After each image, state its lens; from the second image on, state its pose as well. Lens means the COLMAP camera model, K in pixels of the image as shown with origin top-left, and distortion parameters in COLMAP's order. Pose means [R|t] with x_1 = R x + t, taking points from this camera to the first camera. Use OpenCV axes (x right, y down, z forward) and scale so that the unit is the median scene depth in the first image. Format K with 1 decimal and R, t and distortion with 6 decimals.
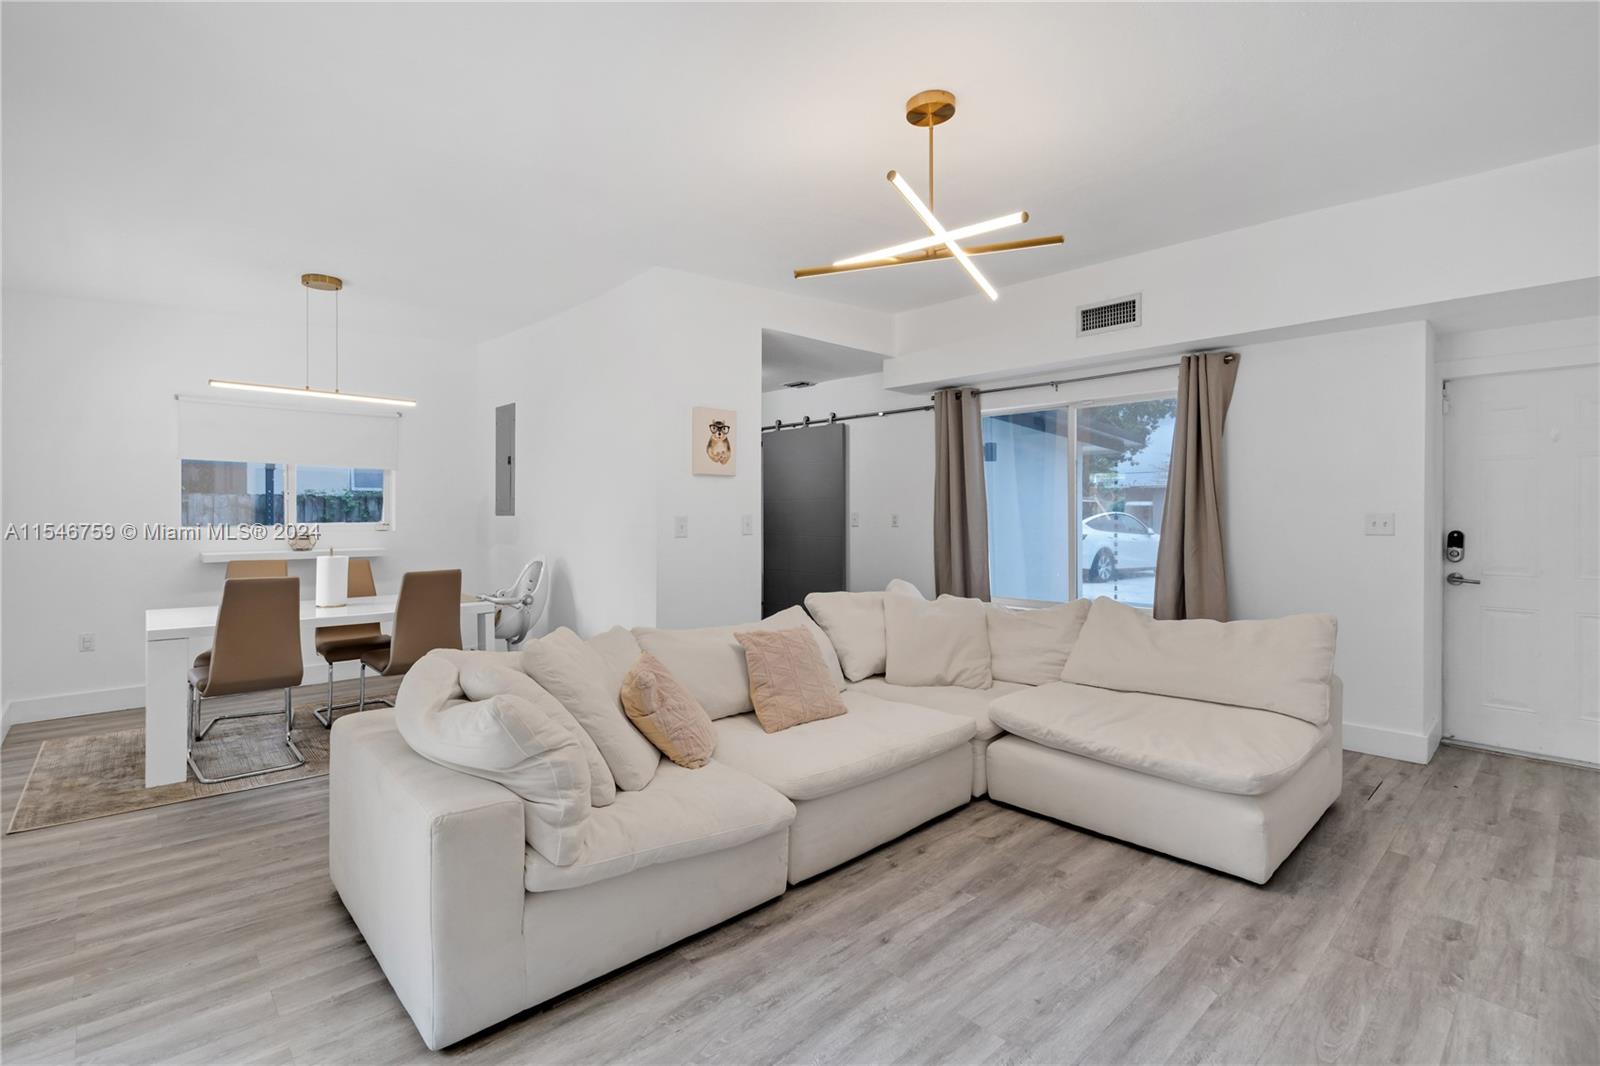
lens RADIAL K [[745.5, 0, 807.1], [0, 745.5, 514.6], [0, 0, 1]] dist [-0.004605, -0.001458]
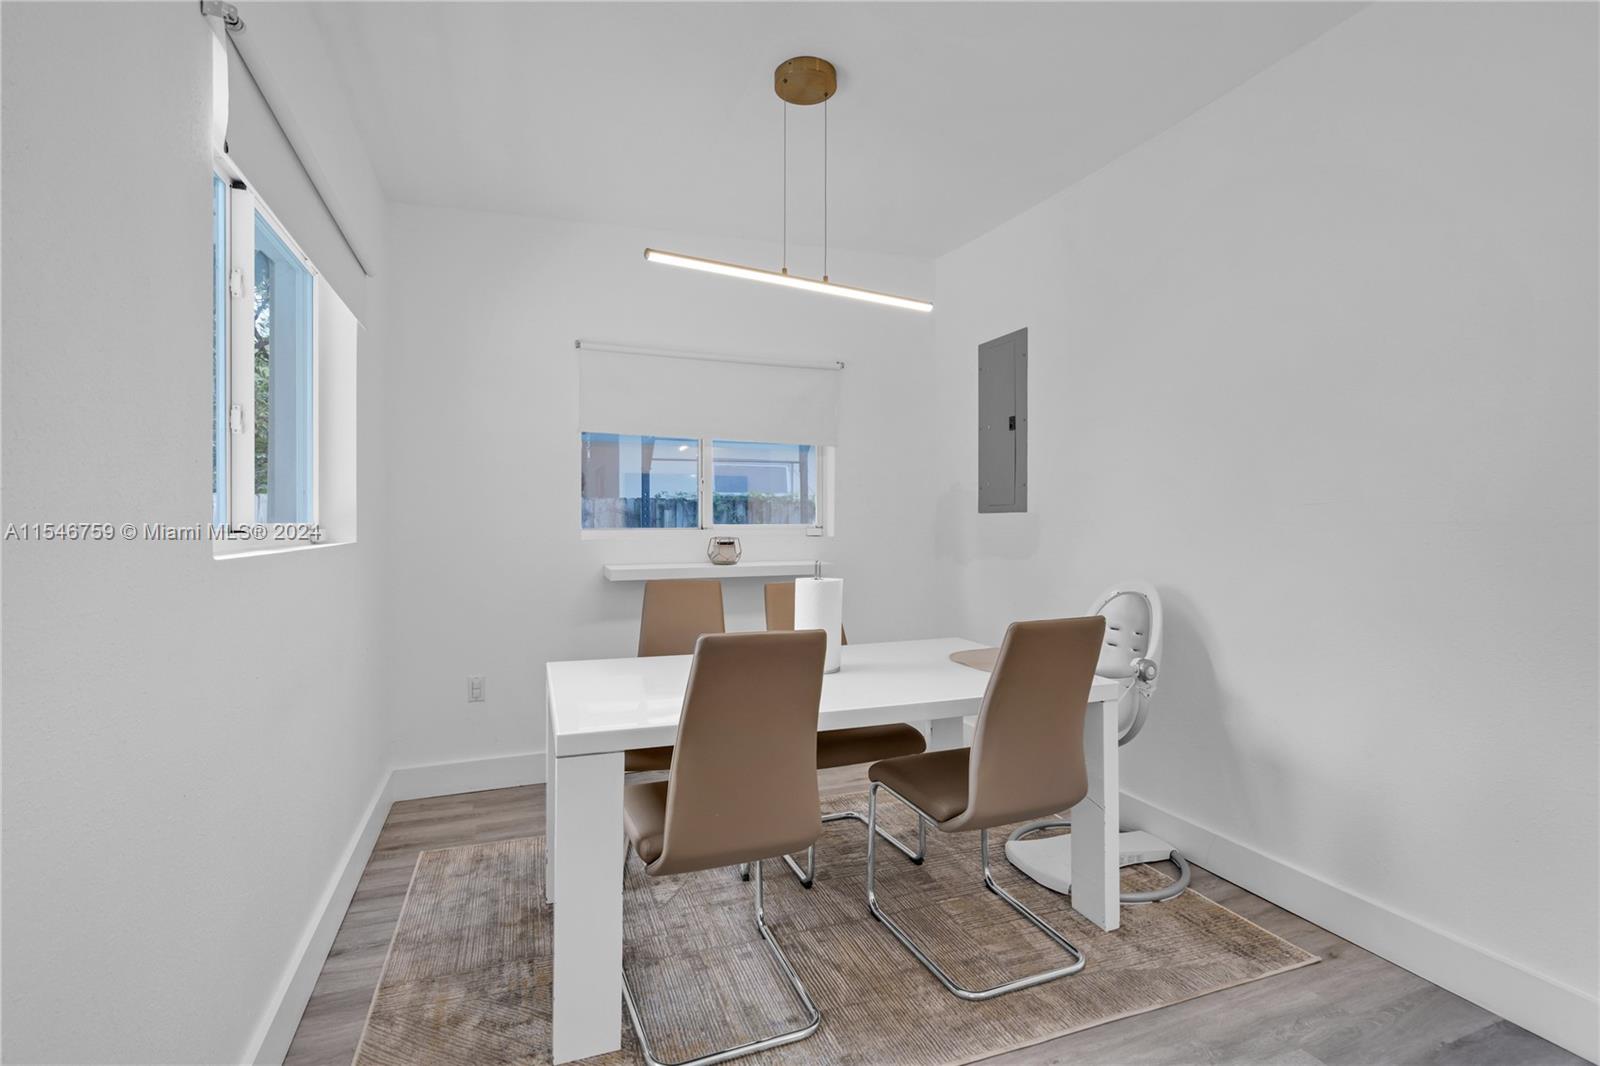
lens RADIAL K [[745.5, 0, 798.2], [0, 745.5, 520.5], [0, 0, 1]] dist [-0.004605, -0.001458]
pose [[0.927589, -0.003907, -0.373581, -0.438053], [0.000756, 0.999963, -0.008581, 0.017305], [0.373601, 0.007678, 0.927558, 0.473553]]
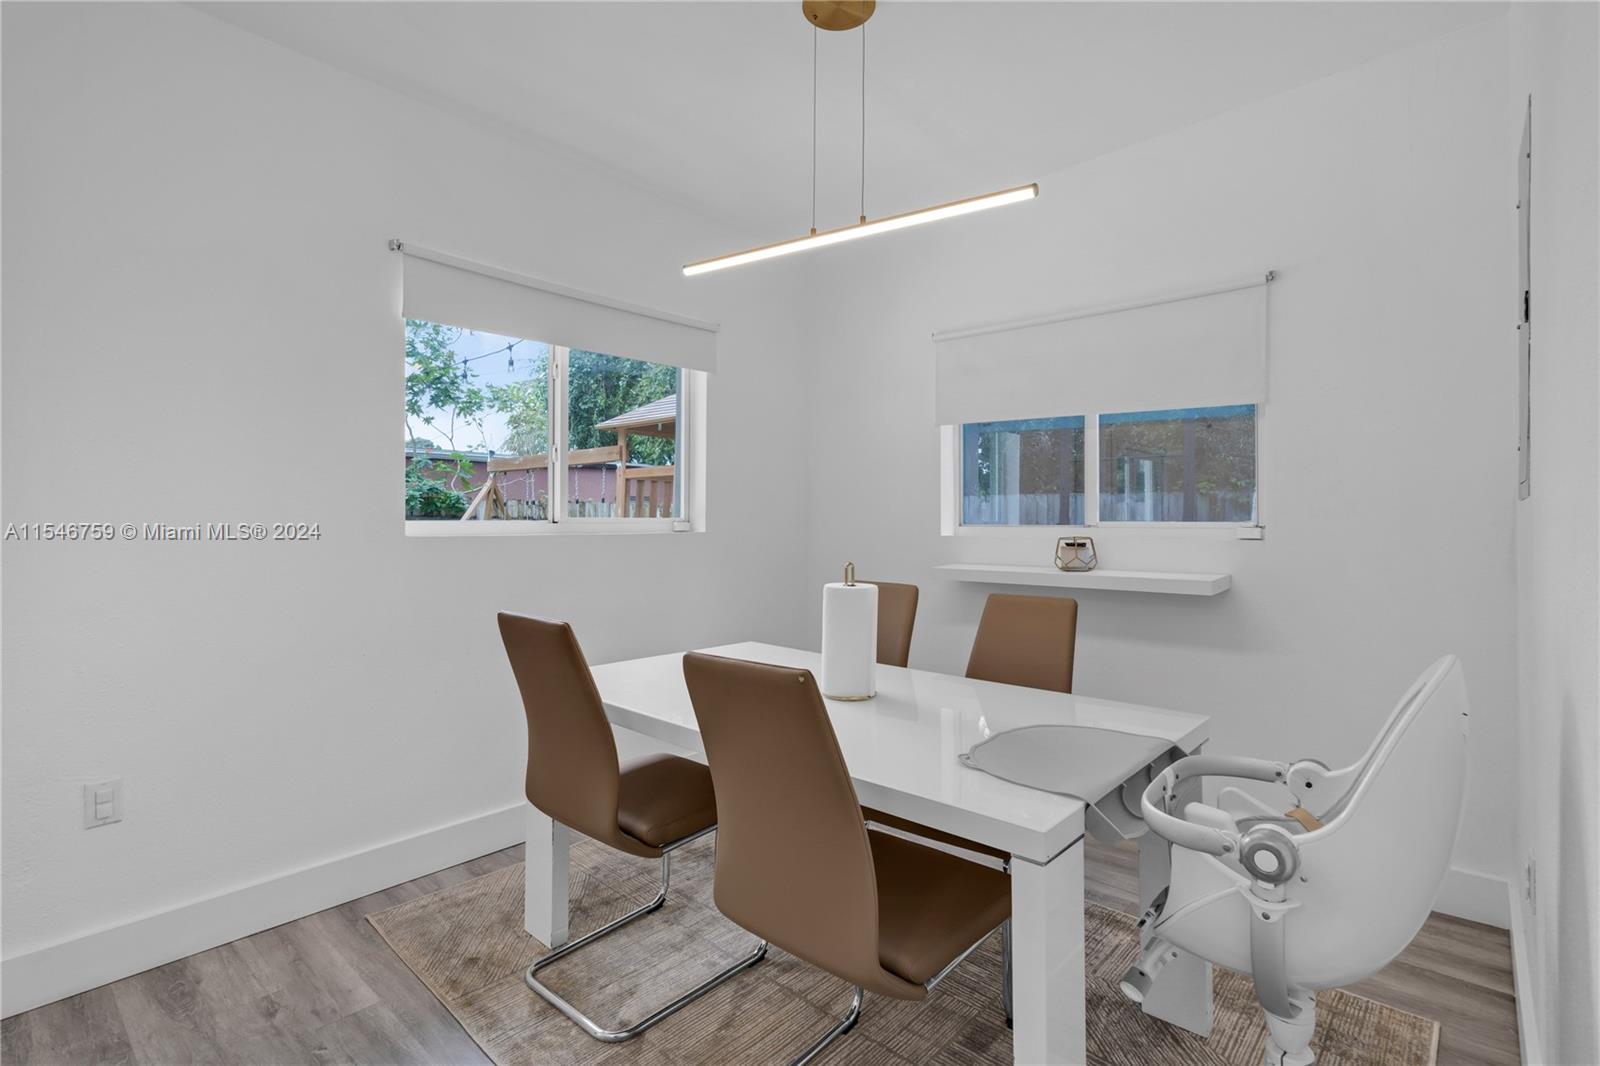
lens RADIAL K [[745.5, 0, 799.9], [0, 745.5, 512.2], [0, 0, 1]] dist [-0.004605, -0.001458]
pose [[0.098942, -0.009695, -0.995046, -0.186027], [-0.009242, 0.999900, -0.010661, 0.016090], [0.995050, 0.010251, 0.098843, 0.902949]]
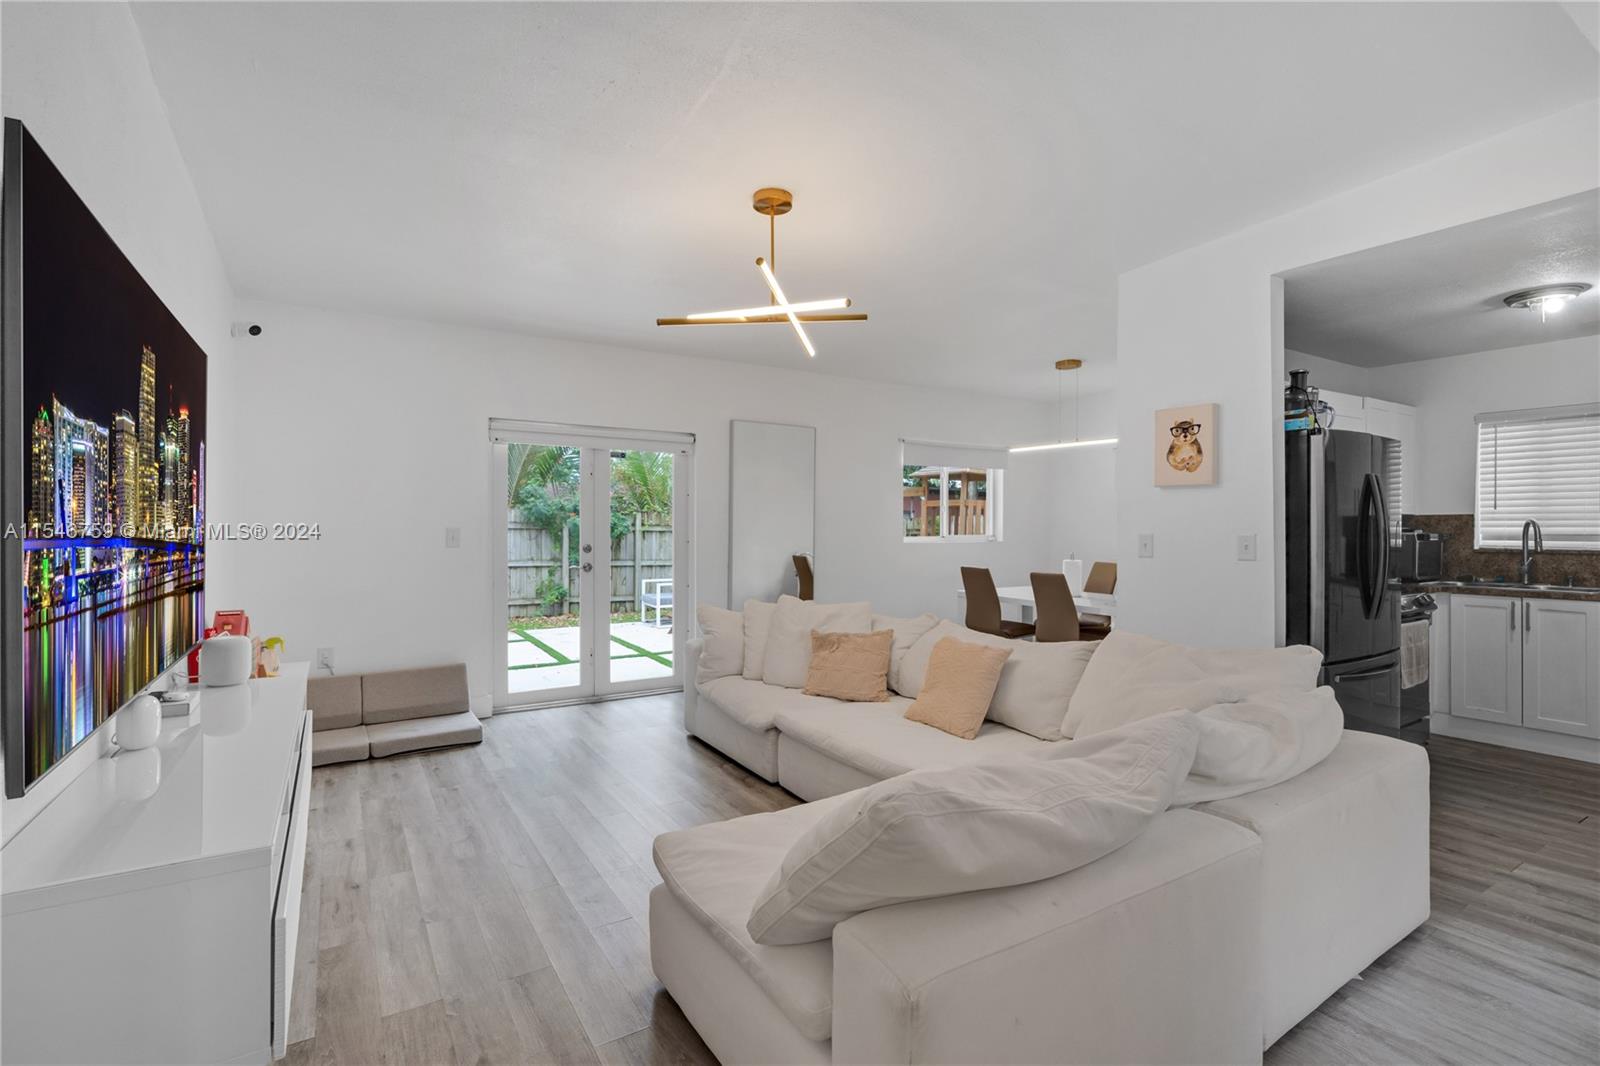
lens RADIAL K [[745.5, 0, 793.9], [0, 745.5, 529.1], [0, 0, 1]] dist [-0.004605, -0.001458]
pose [[-0.204572, 0.003522, -0.978845, 0.800056], [-0.003407, 0.999985, 0.004310, -0.006445], [0.978846, 0.004217, -0.204557, 0.753165]]
